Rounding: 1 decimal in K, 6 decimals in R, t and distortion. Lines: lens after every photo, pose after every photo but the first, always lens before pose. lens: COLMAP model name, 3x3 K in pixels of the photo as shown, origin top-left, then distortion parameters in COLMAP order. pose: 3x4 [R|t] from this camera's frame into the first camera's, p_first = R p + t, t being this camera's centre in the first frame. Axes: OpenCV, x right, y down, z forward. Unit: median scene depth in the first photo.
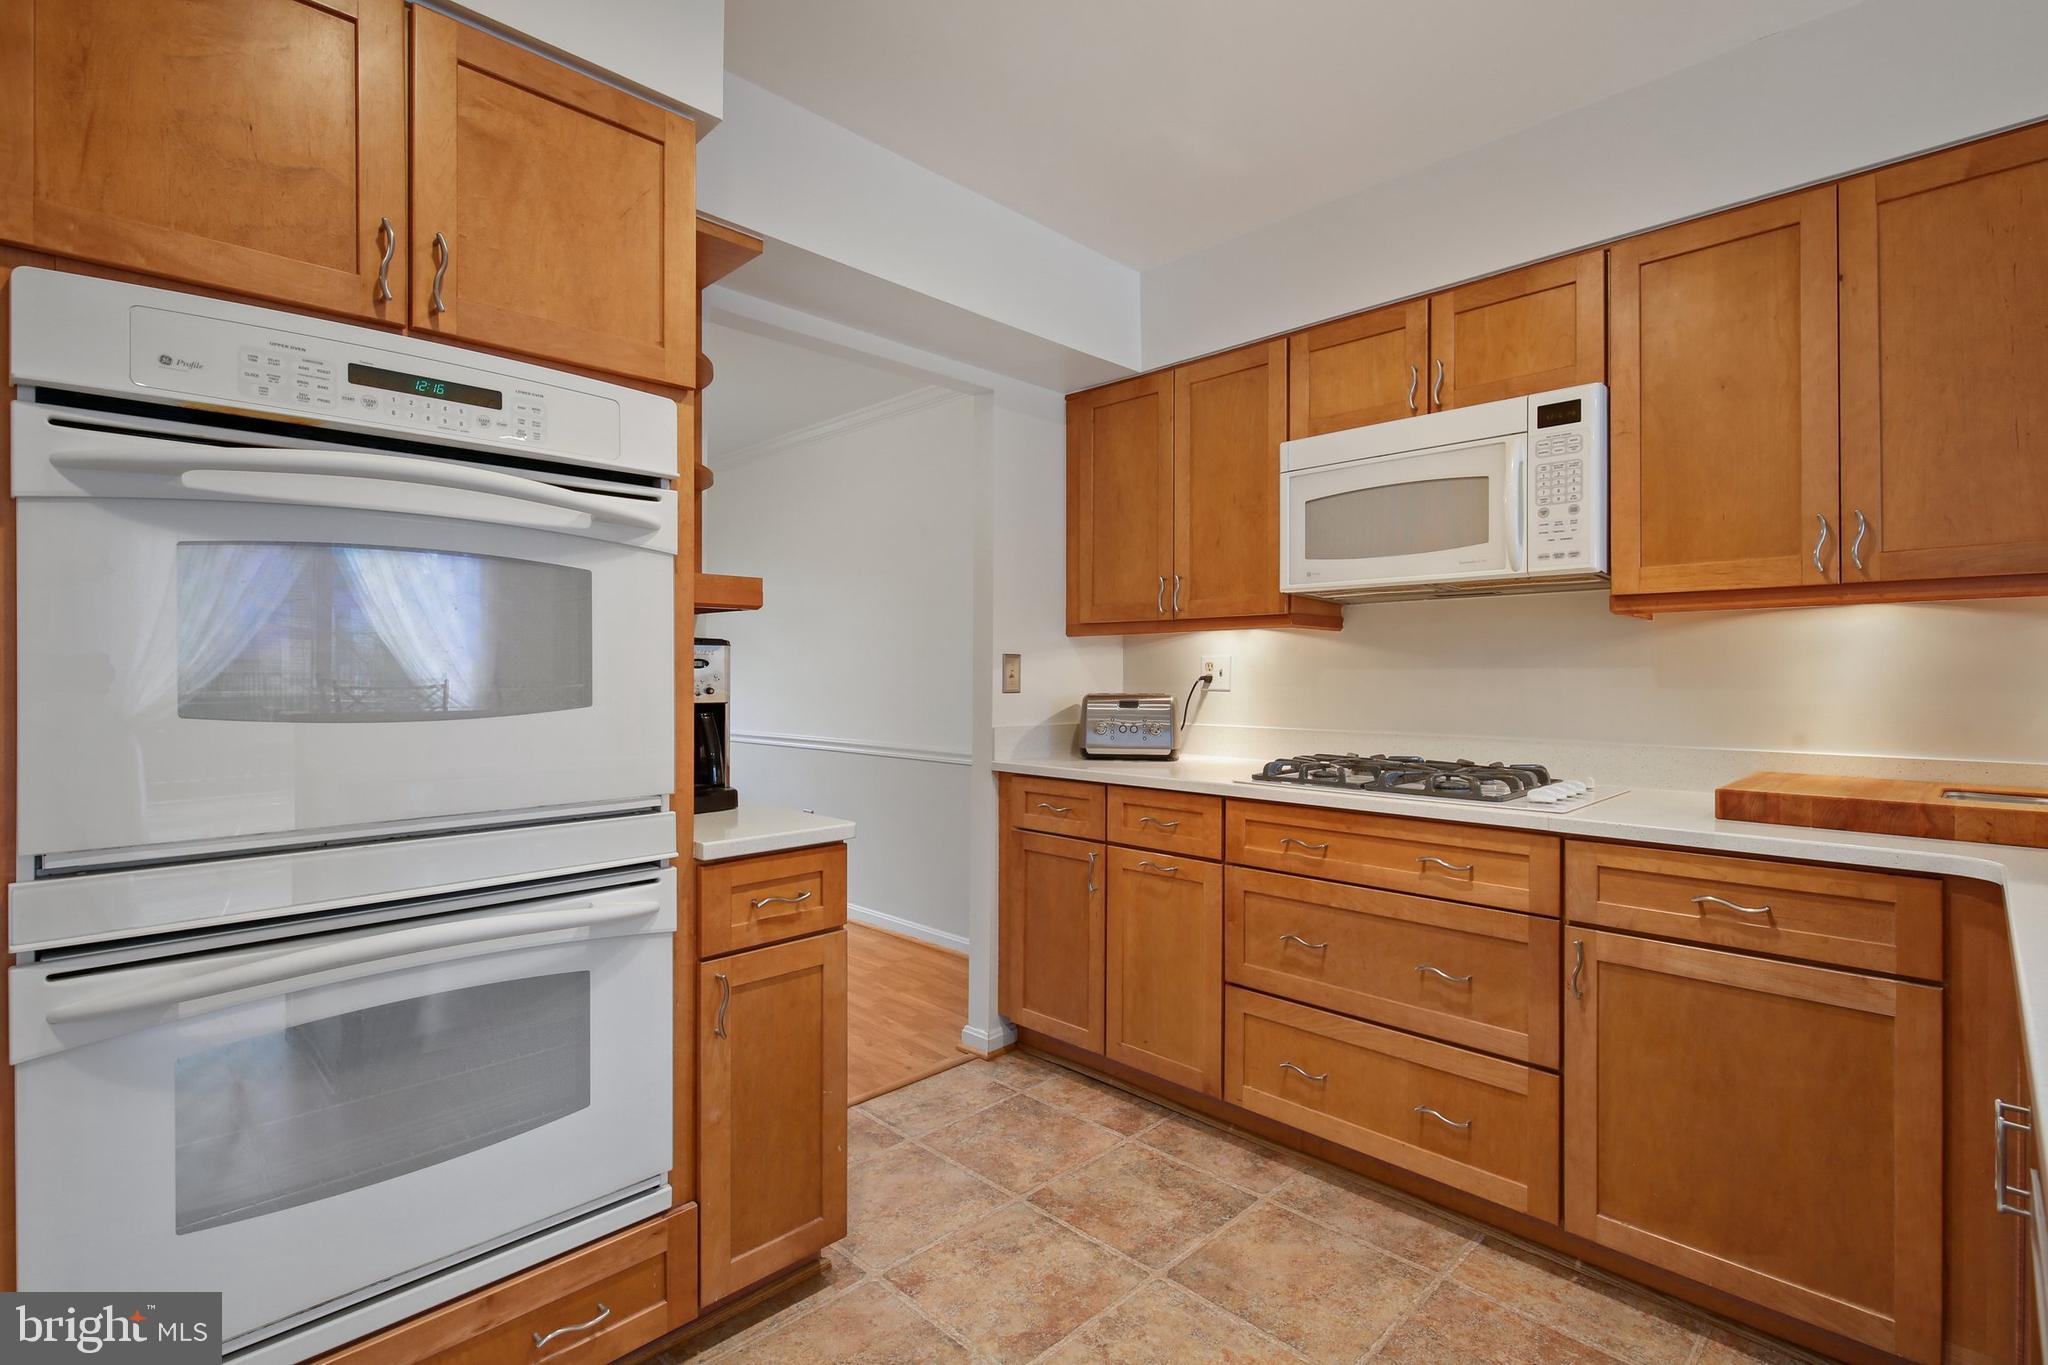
lens RADIAL K [[947.5, 0, 1027.9], [0, 947.5, 673.6], [0, 0, 1]] dist [-0.000587, -0.001418]
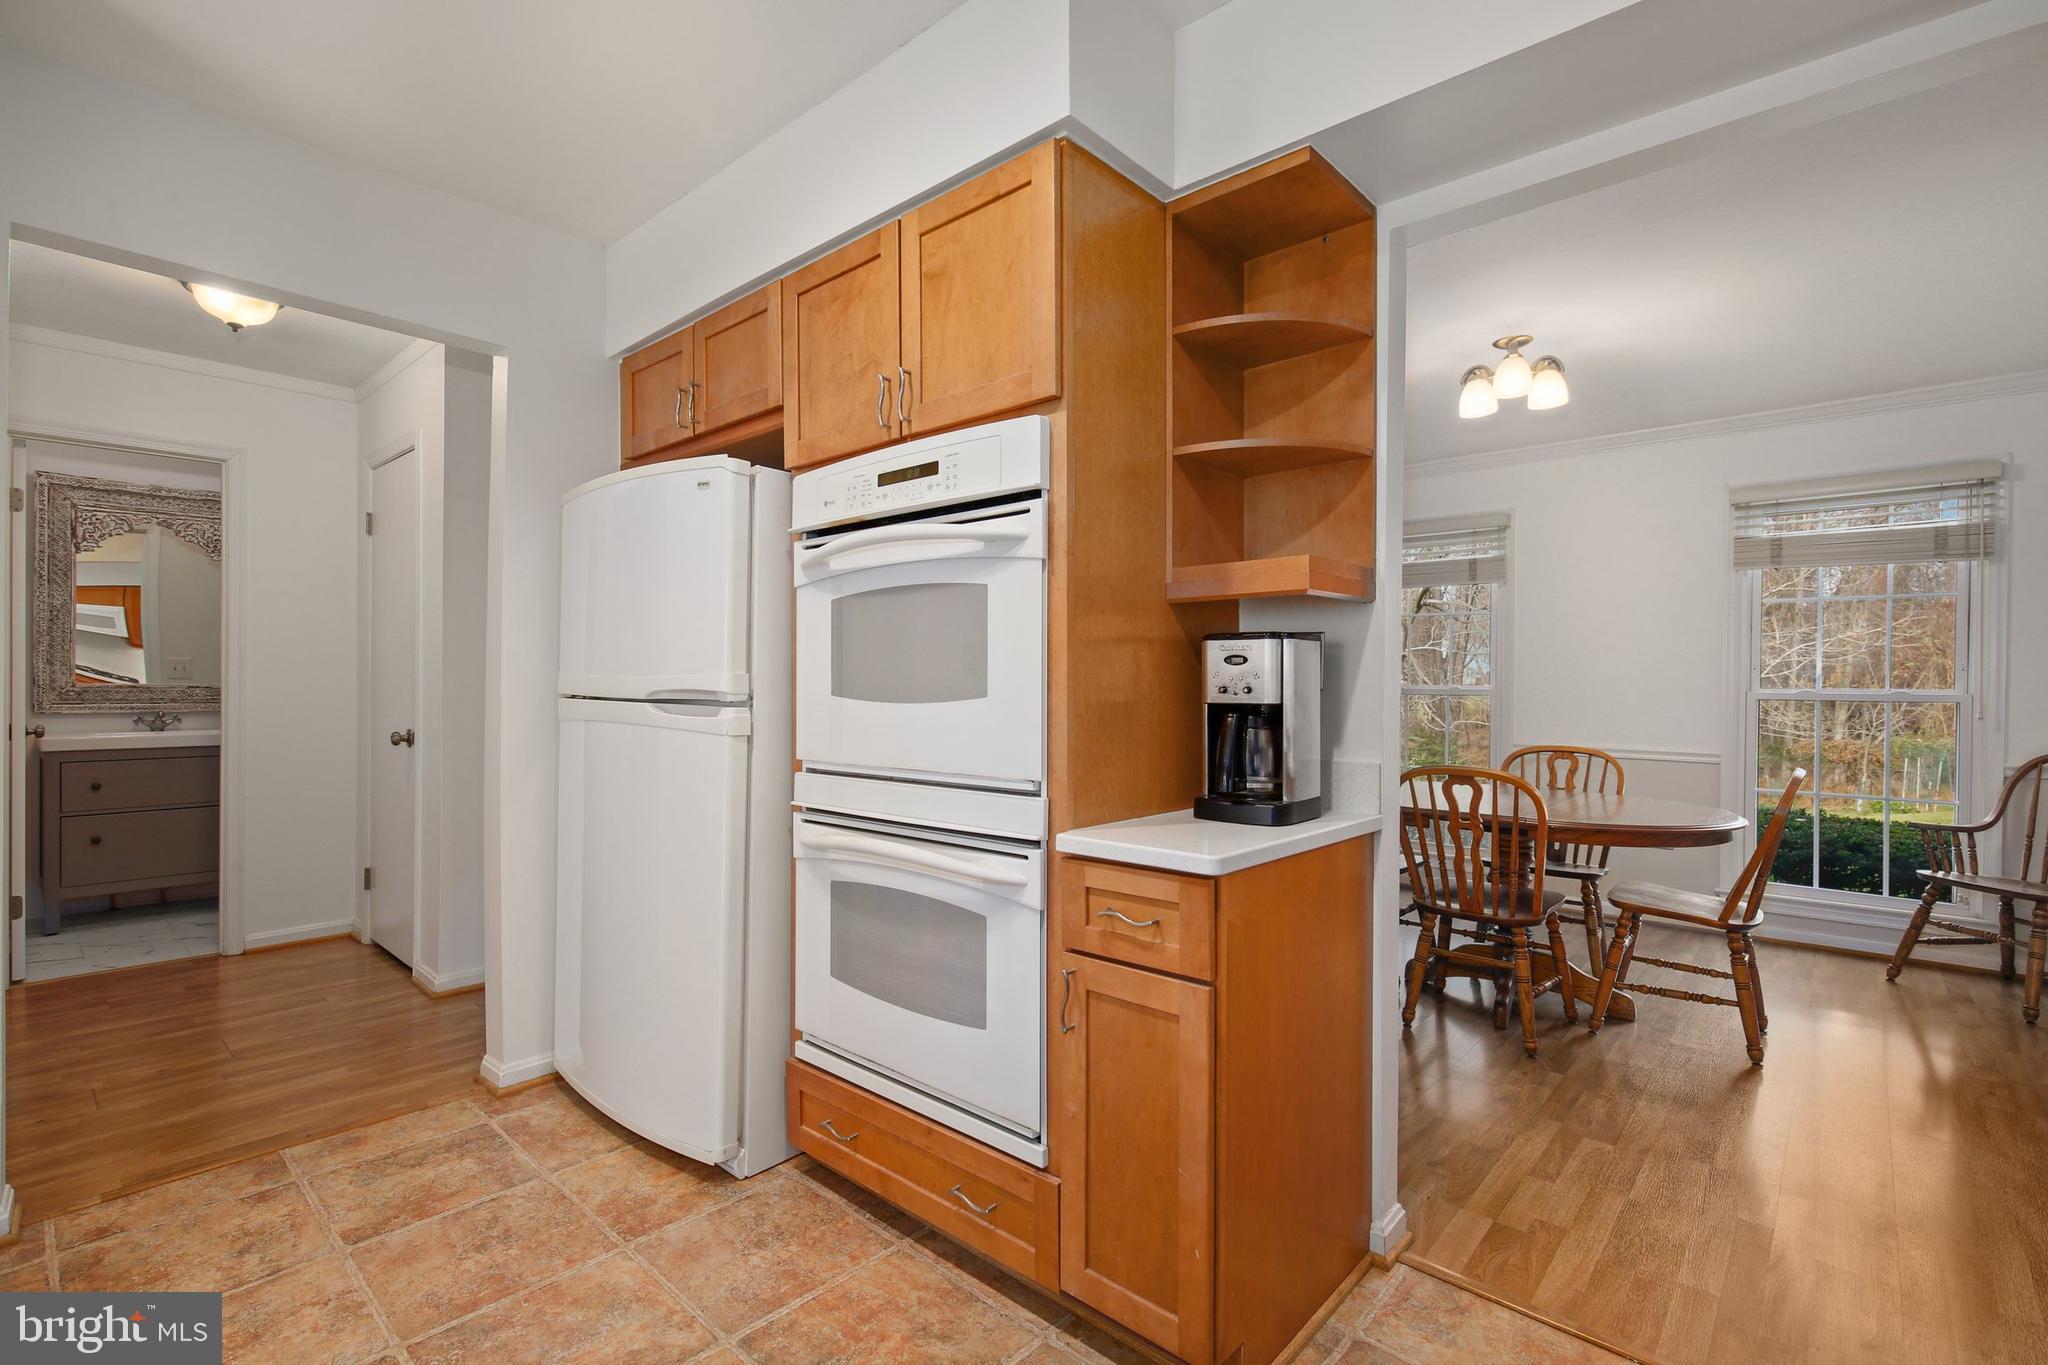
lens RADIAL K [[926.5, 0, 1024.0], [0, 926.5, 682.5], [0, 0, 1]] dist [0.000755, -0.000315]
pose [[0.046937, -0.001156, -0.998897, 0.548048], [-0.004101, 0.999991, -0.001350, 0.013444], [0.998889, 0.004160, 0.046932, 0.761771]]
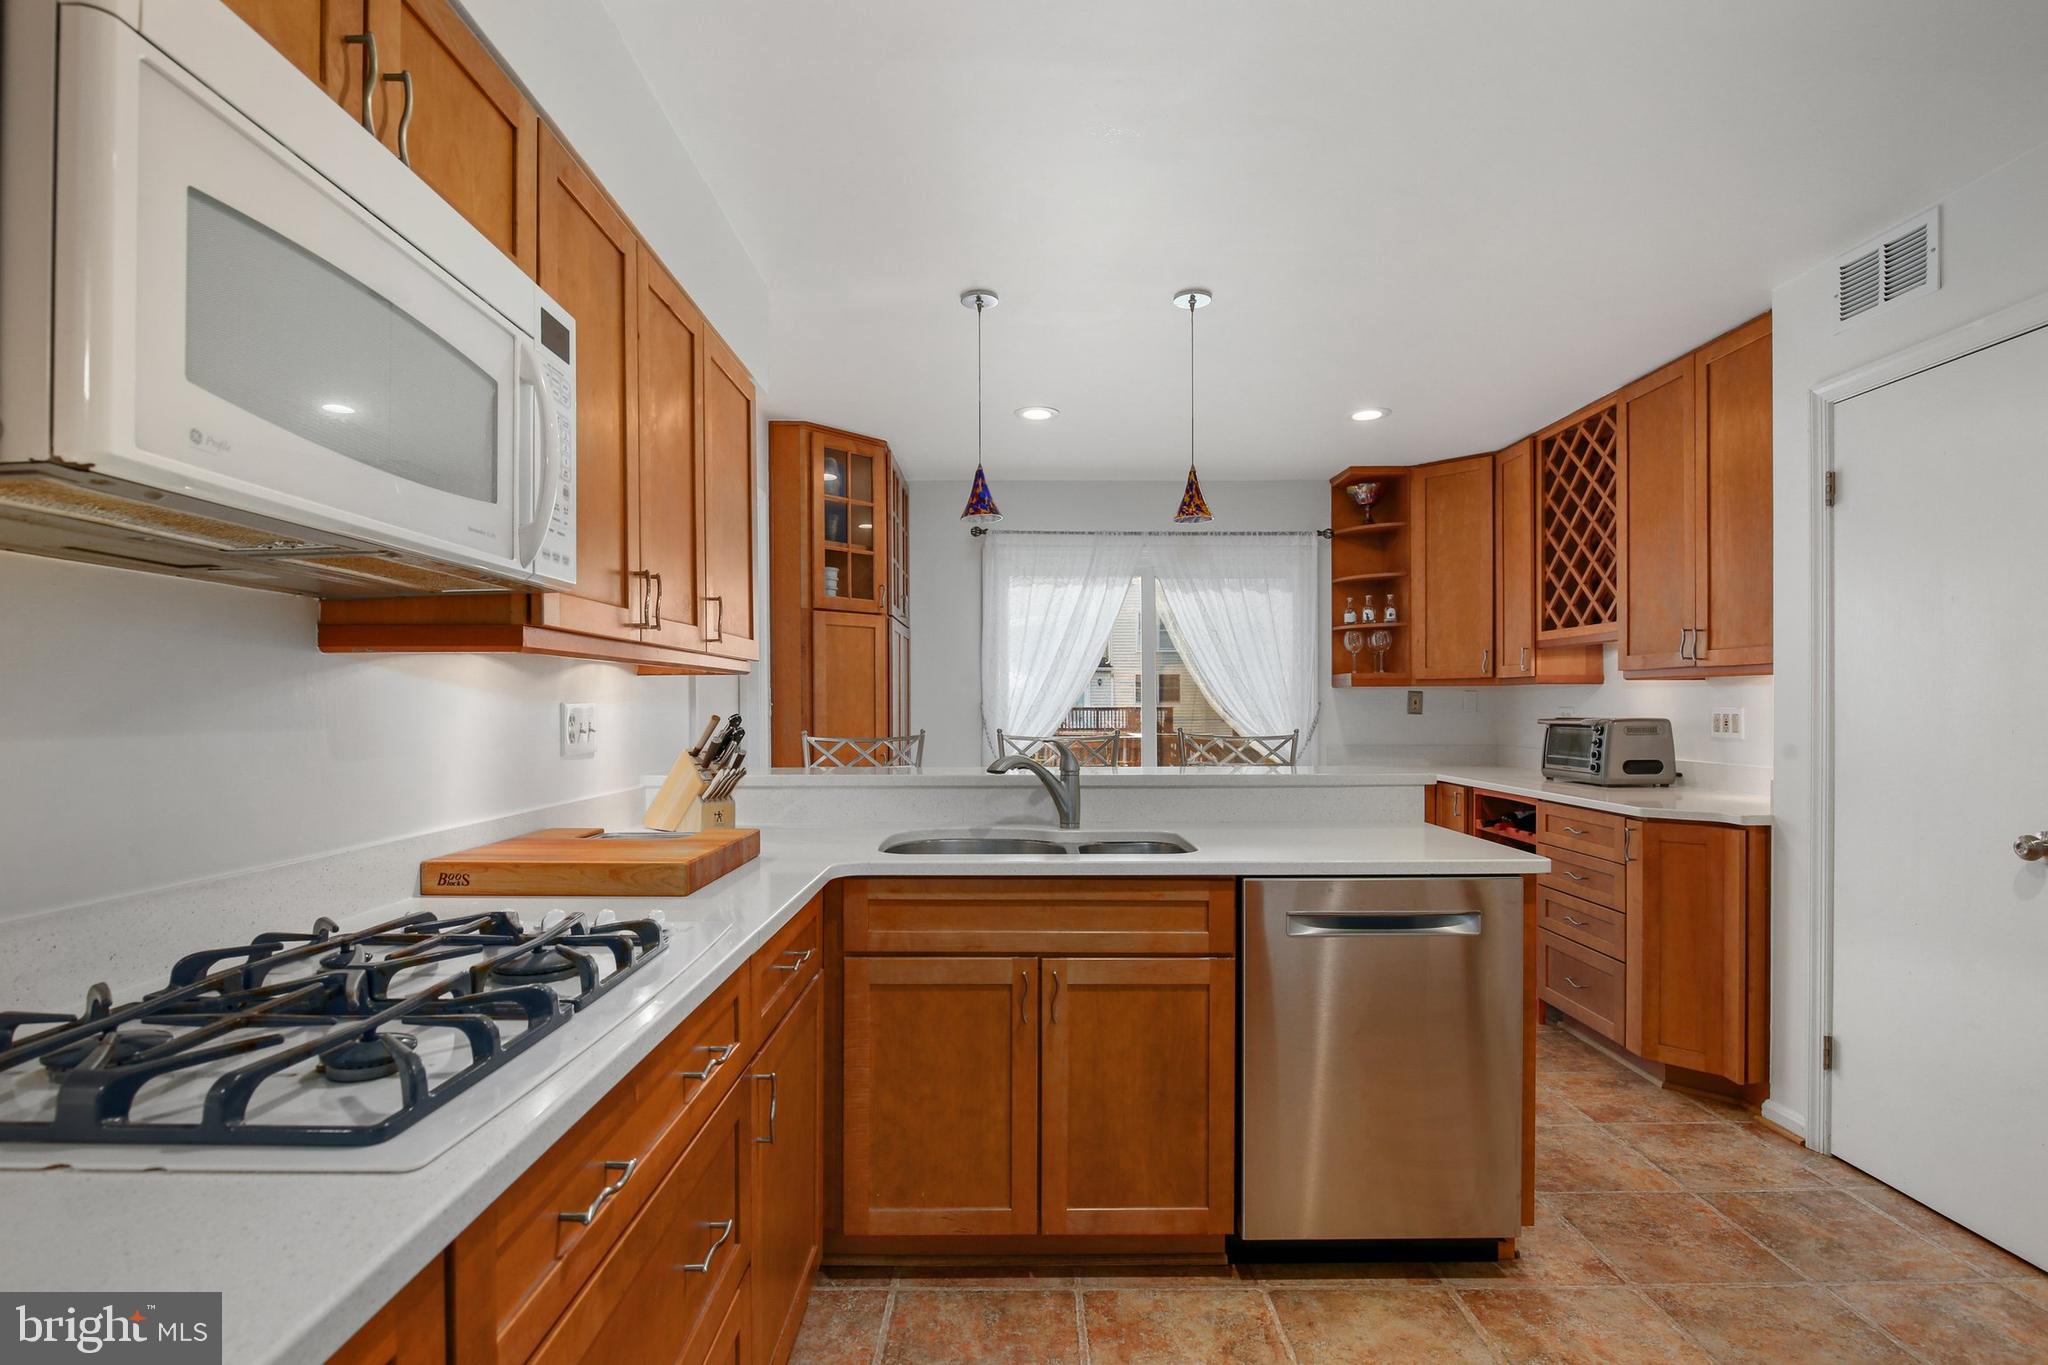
lens RADIAL K [[959.2, 0, 1021.2], [0, 959.2, 707.4], [0, 0, 1]] dist [-0.004091, -0.001257]
pose [[-0.709239, -0.002597, 0.704963, -0.133196], [-0.002783, 0.999996, 0.000884, -0.025458], [-0.704962, -0.001335, -0.709244, 1.325612]]
